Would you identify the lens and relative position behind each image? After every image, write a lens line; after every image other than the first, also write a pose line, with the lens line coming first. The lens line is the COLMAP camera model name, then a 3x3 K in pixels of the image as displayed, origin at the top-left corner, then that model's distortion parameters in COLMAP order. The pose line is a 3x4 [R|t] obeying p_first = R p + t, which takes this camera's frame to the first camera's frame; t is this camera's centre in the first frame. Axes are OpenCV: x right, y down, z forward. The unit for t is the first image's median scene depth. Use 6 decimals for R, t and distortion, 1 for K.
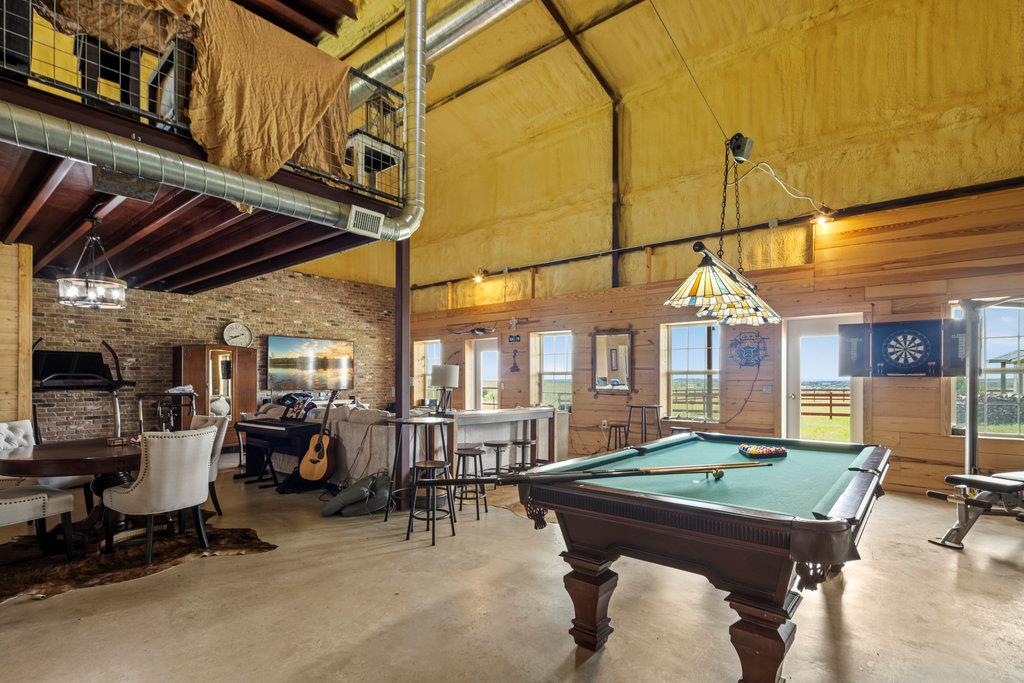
lens RADIAL K [[497.6, 0, 512.1], [0, 497.6, 378.4], [0, 0, 1]] dist [0.002432, -0.003656]
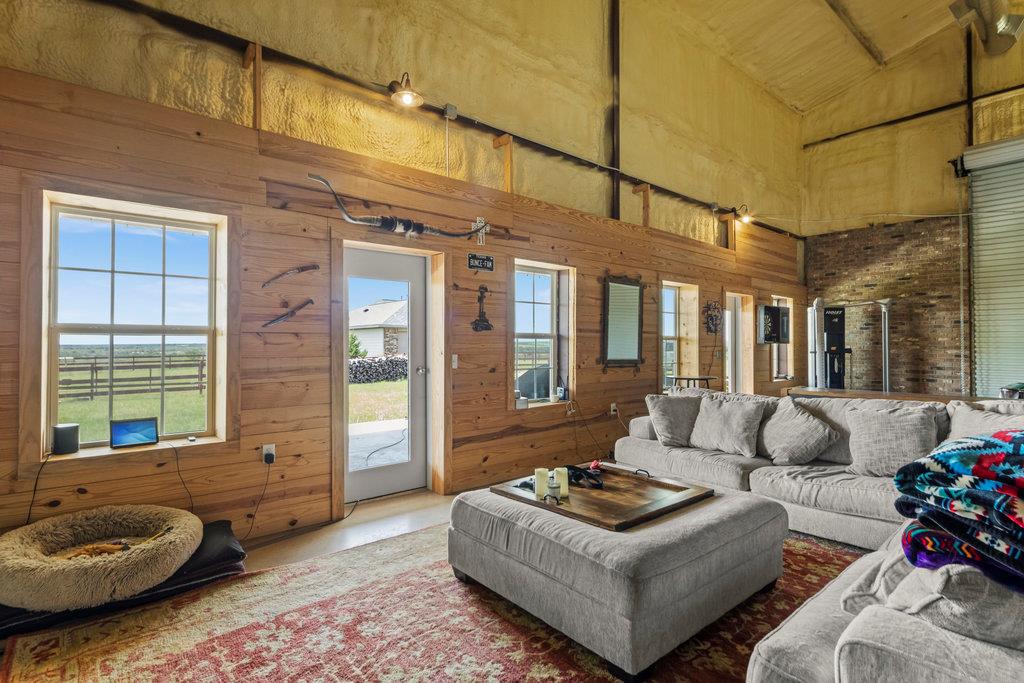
lens RADIAL K [[497.6, 0, 512.1], [0, 497.6, 339.8], [0, 0, 1]] dist [0.002432, -0.003656]
pose [[0.173568, 0.006705, 0.984799, -0.525126], [0.000635, 0.999976, -0.006920, -0.001239], [-0.984822, 0.001827, 0.173559, 0.991867]]
